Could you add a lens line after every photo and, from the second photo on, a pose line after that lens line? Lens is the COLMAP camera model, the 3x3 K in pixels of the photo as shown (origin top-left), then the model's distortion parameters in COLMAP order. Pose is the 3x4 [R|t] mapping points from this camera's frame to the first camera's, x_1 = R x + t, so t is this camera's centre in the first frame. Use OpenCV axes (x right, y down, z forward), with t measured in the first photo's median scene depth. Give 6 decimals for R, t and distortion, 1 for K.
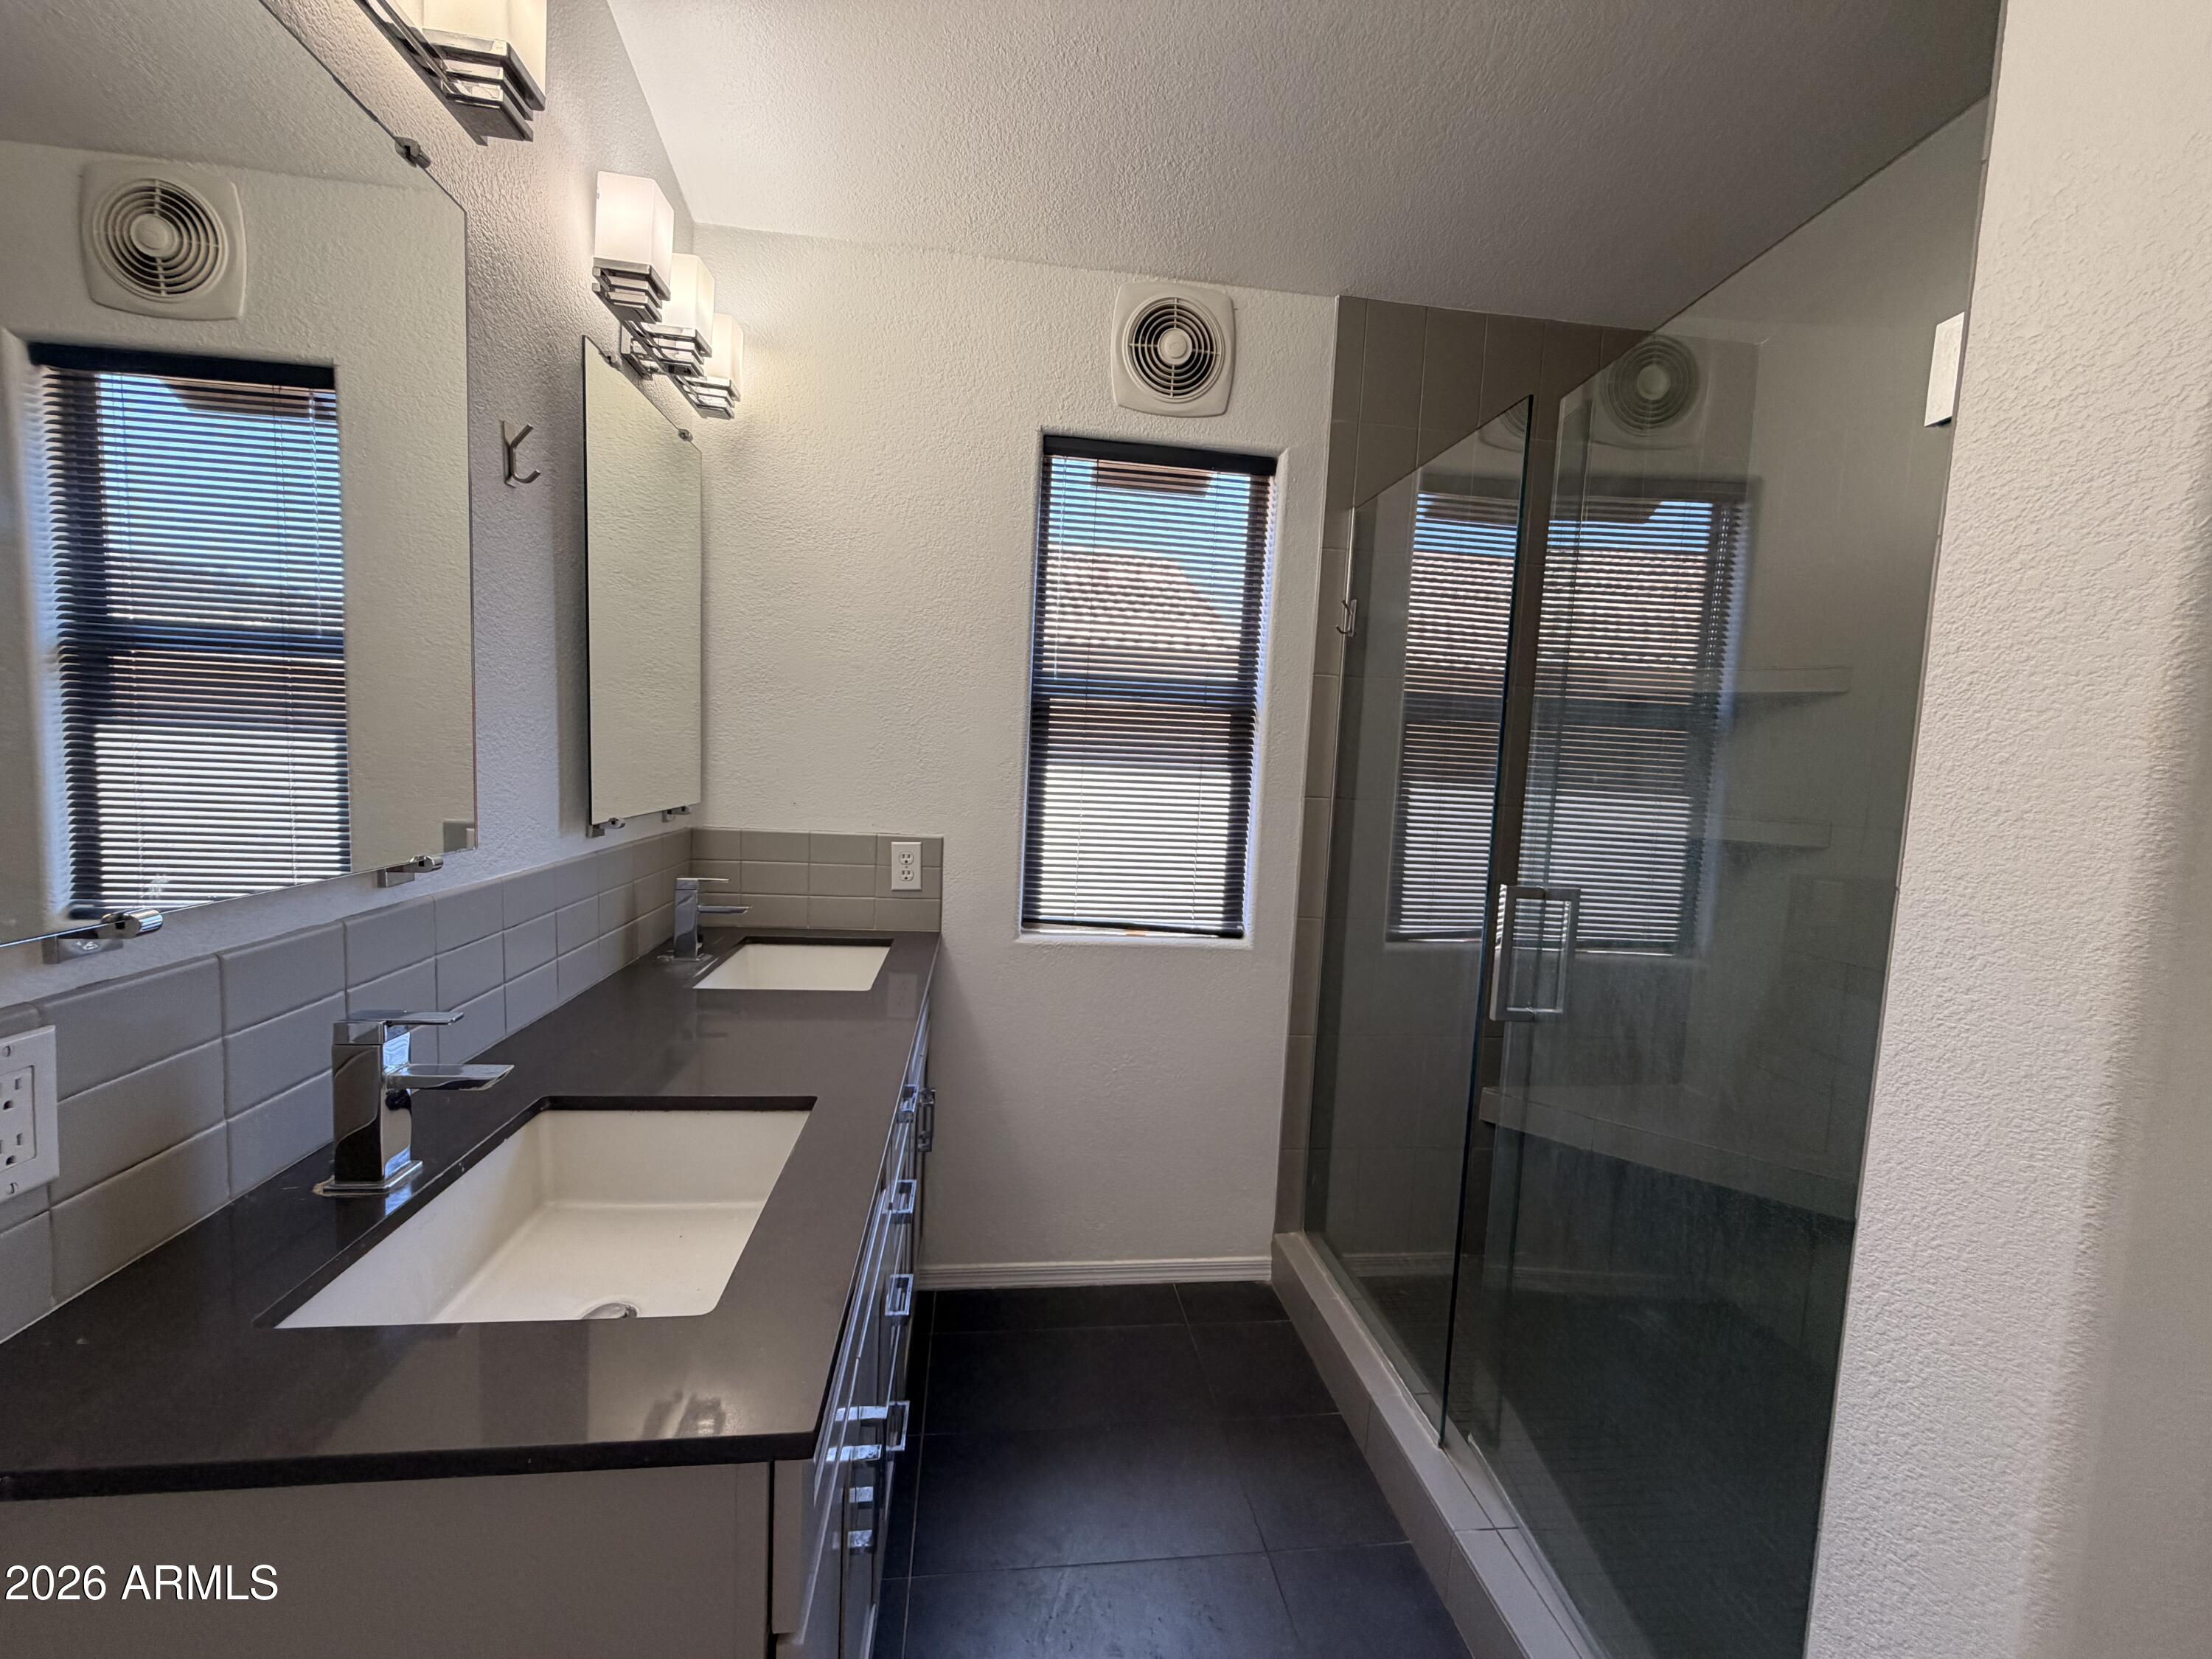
lens RADIAL K [[882.8, 0, 1100.6], [0, 882.8, 831.0], [0, 0, 1]] dist [-0.000244, 0.000231]
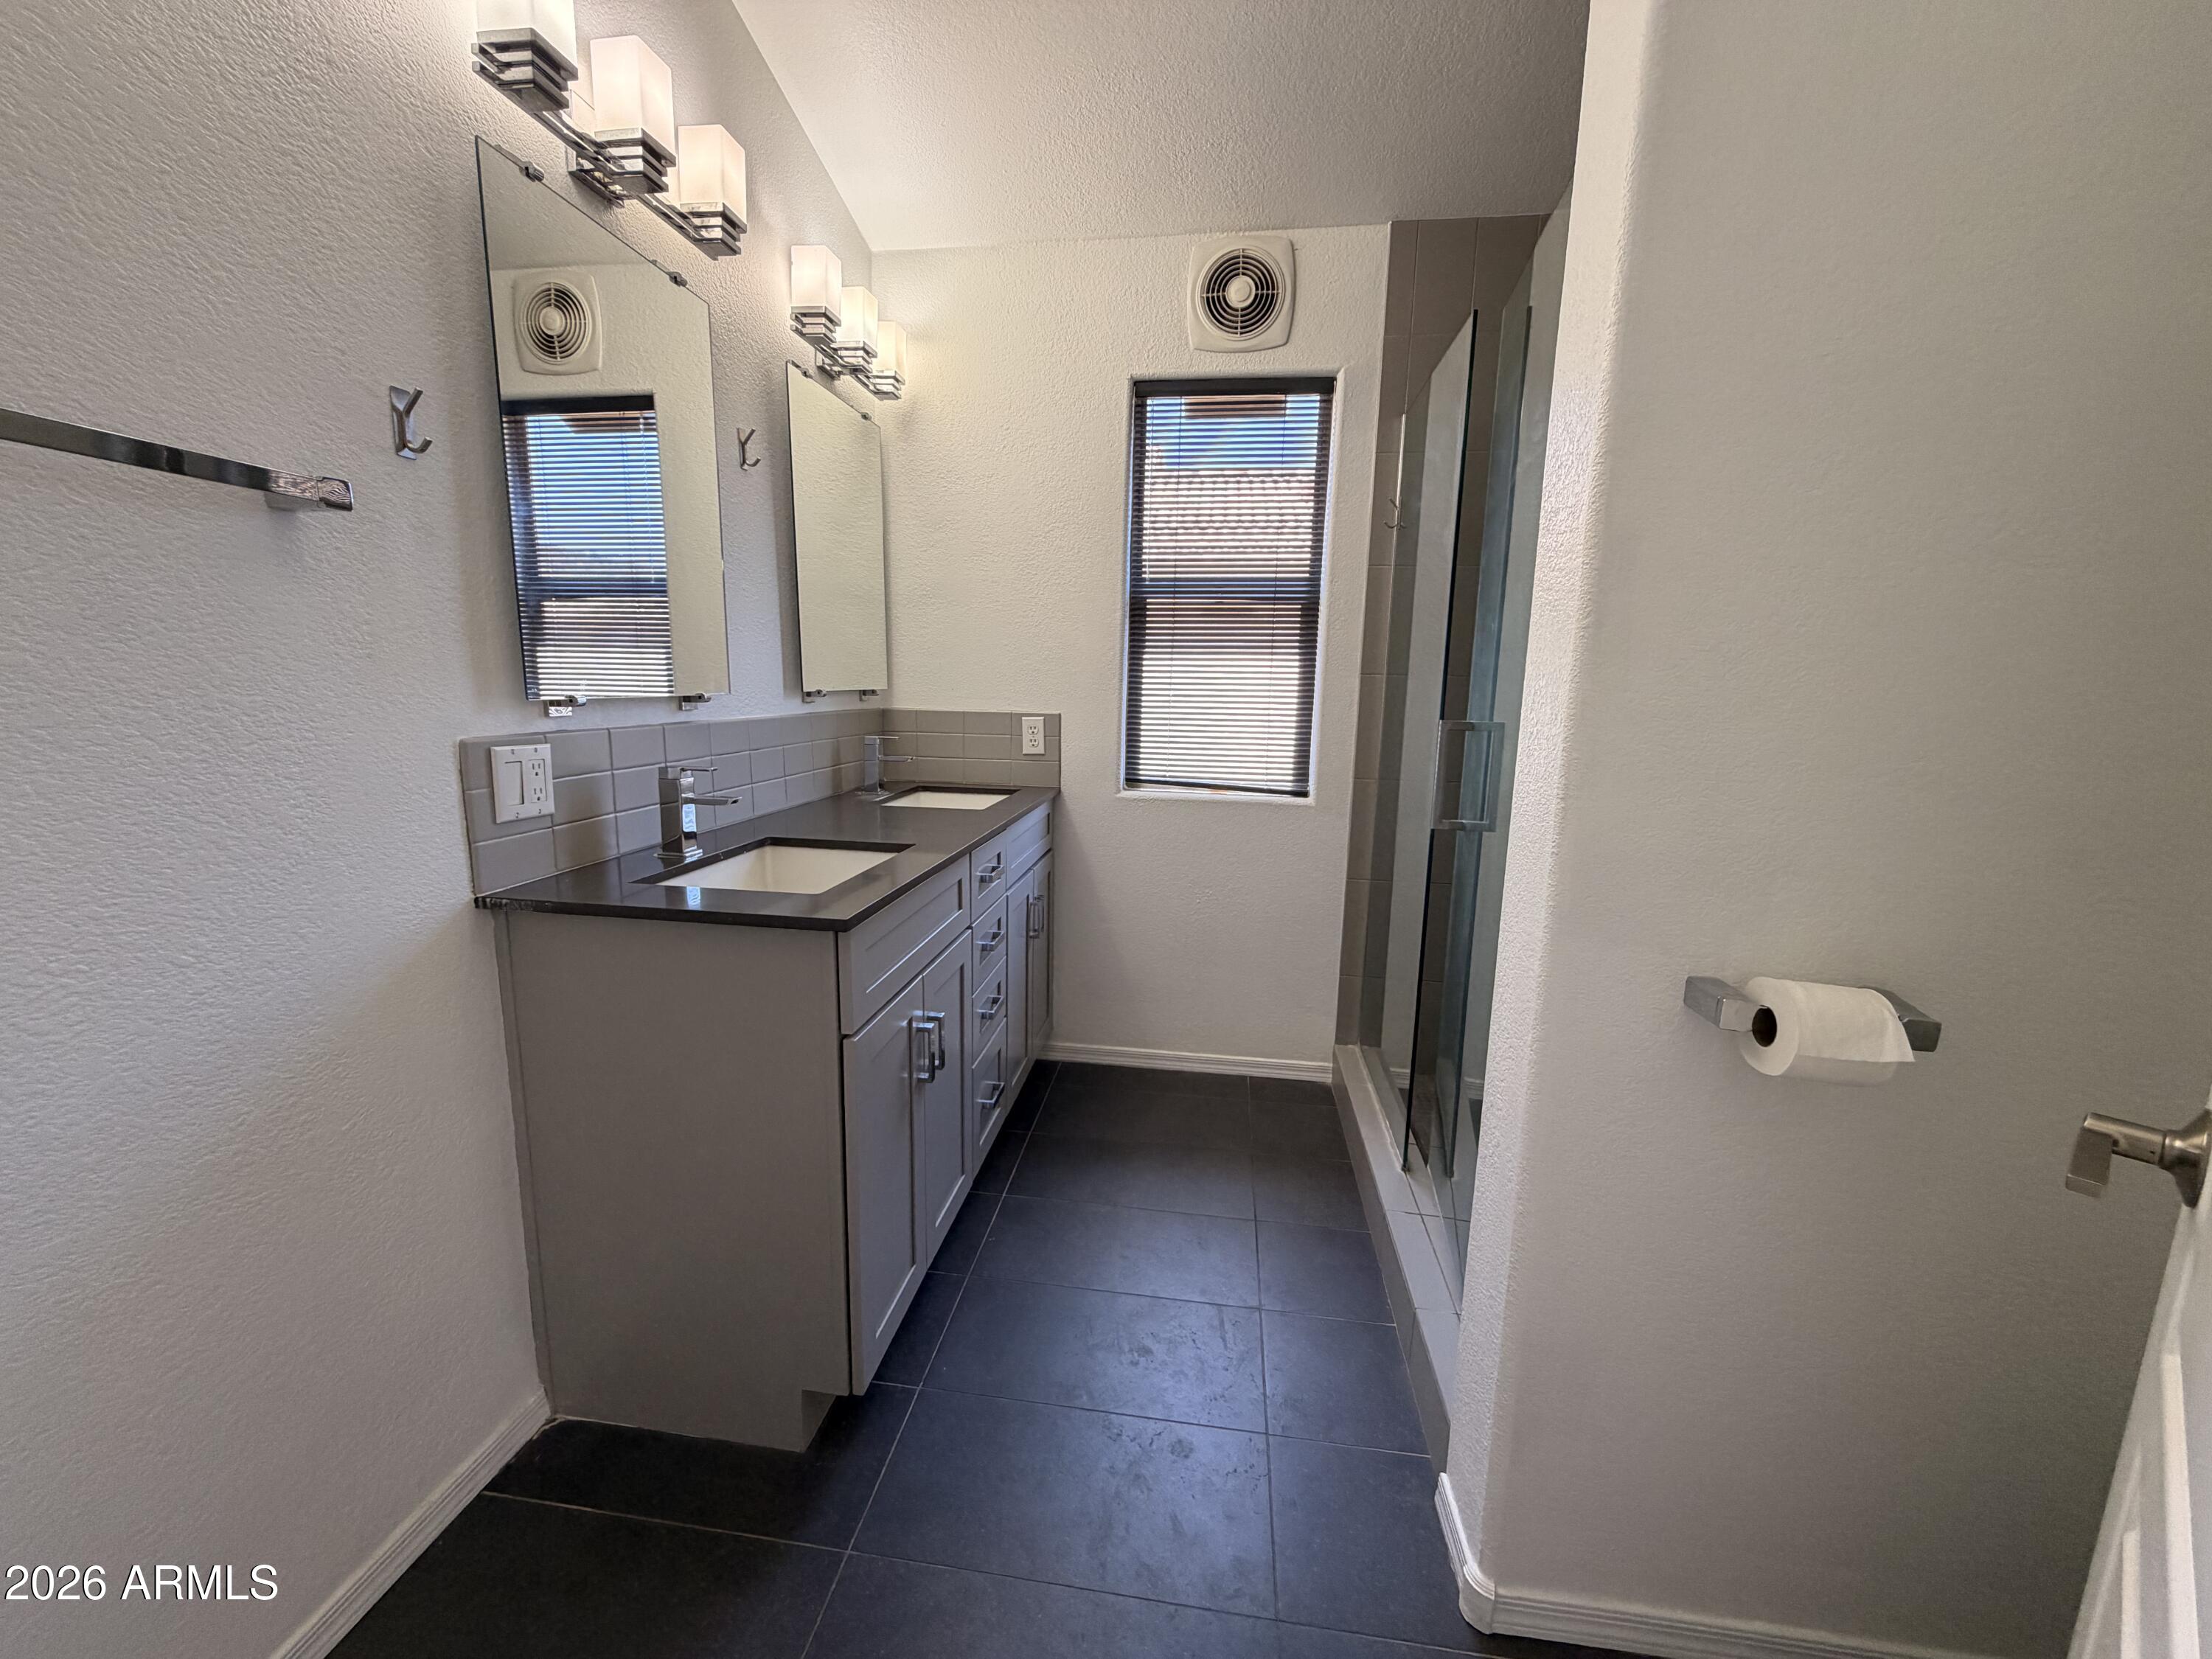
lens RADIAL K [[882.8, 0, 1103.9], [0, 882.8, 830.8], [0, 0, 1]] dist [-0.000244, 0.000231]
pose [[0.964156, 0.014722, -0.264926, 0.248290], [0.004523, 0.997403, 0.071885, 0.094358], [0.265296, -0.070507, 0.961586, -0.258271]]
